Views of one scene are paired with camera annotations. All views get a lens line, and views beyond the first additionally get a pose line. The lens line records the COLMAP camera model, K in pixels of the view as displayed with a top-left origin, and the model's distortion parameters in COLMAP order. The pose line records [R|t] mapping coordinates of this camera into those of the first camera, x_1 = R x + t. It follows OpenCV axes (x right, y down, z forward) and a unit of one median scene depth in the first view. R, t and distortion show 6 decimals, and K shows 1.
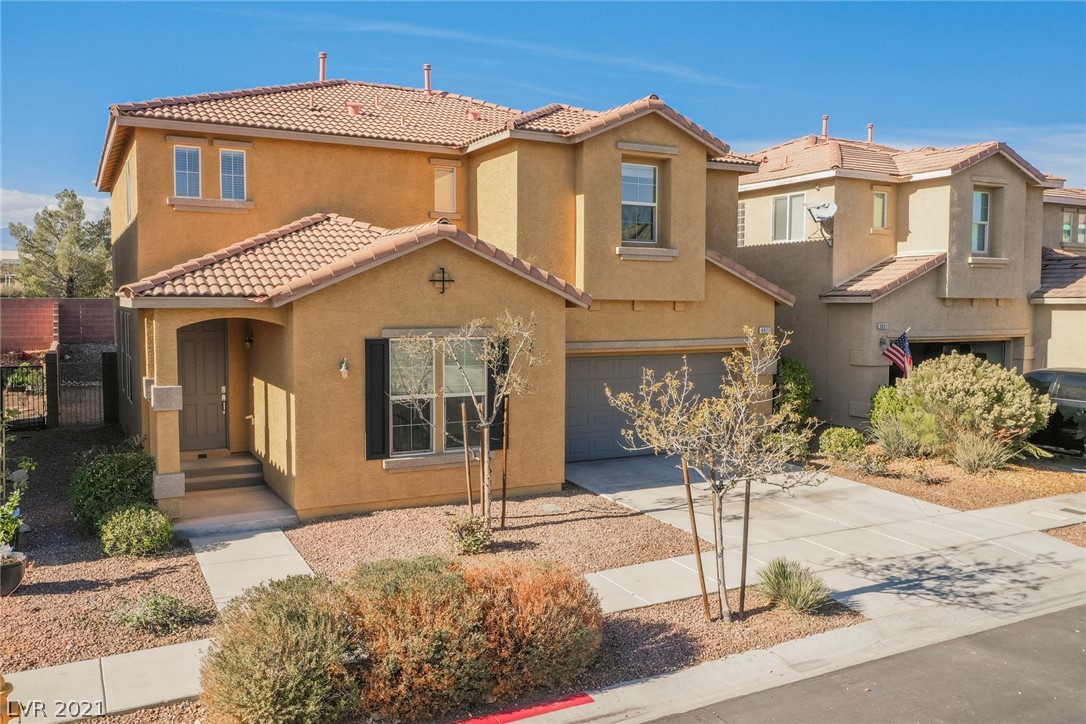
lens RADIAL K [[887.1, 0, 543.0], [0, 887.1, 362.0], [0, 0, 1]] dist [0.001836, 0.002229]
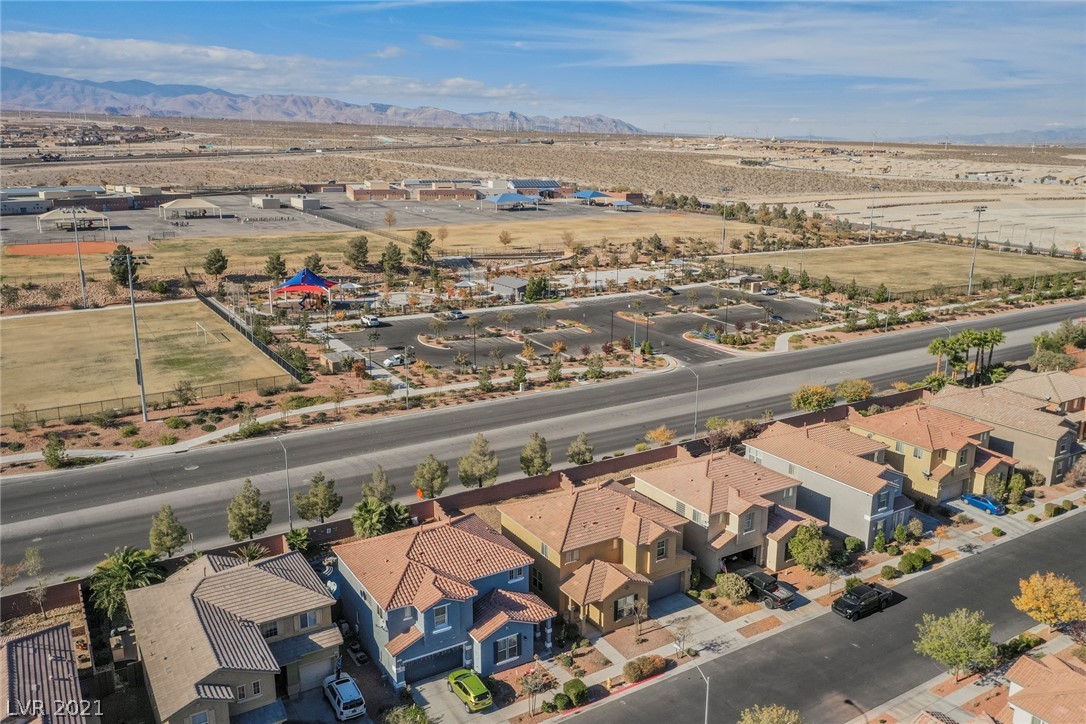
lens RADIAL K [[872.3, 0, 543.0], [0, 872.3, 362.0], [0, 0, 1]] dist [0.005071, 0.000547]
pose [[0.997727, -0.015871, 0.065484, -0.955405], [0.003508, 0.982781, 0.184739, -2.433212], [-0.067288, -0.184090, 0.980603, -3.890680]]
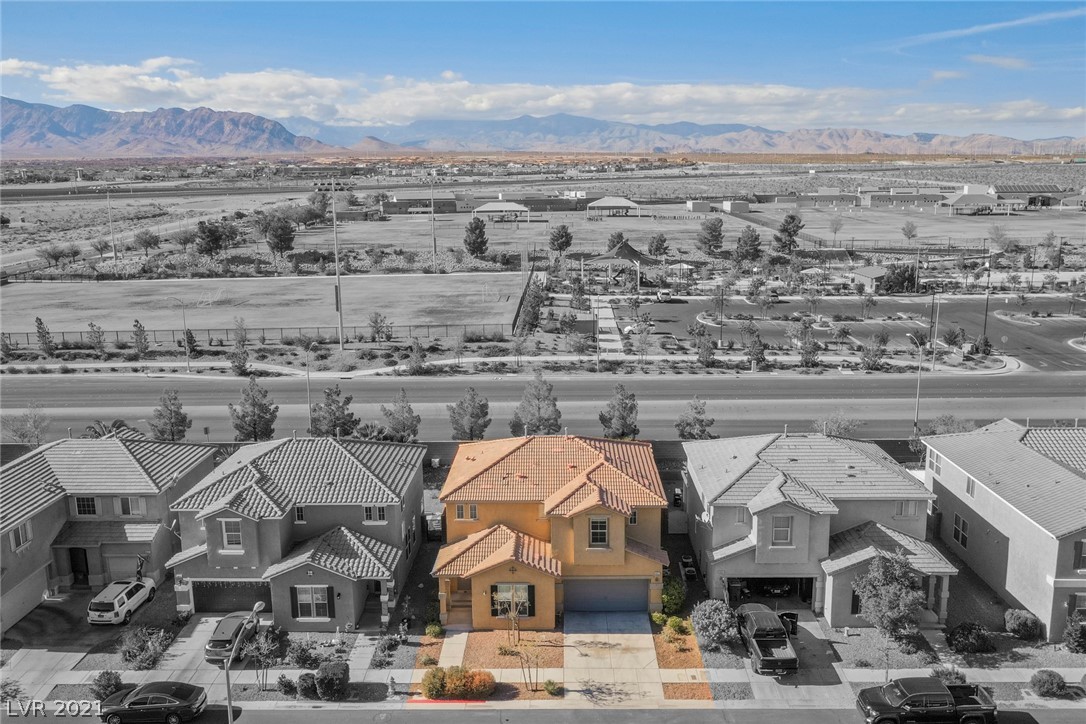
lens RADIAL K [[887.1, 0, 543.0], [0, 887.1, 362.0], [0, 0, 1]] dist [0.001836, 0.002229]
pose [[0.868735, 0.082670, -0.488329, 1.689636], [-0.013808, 0.989631, 0.142971, -1.458508], [0.495085, -0.117461, 0.860868, -1.921945]]
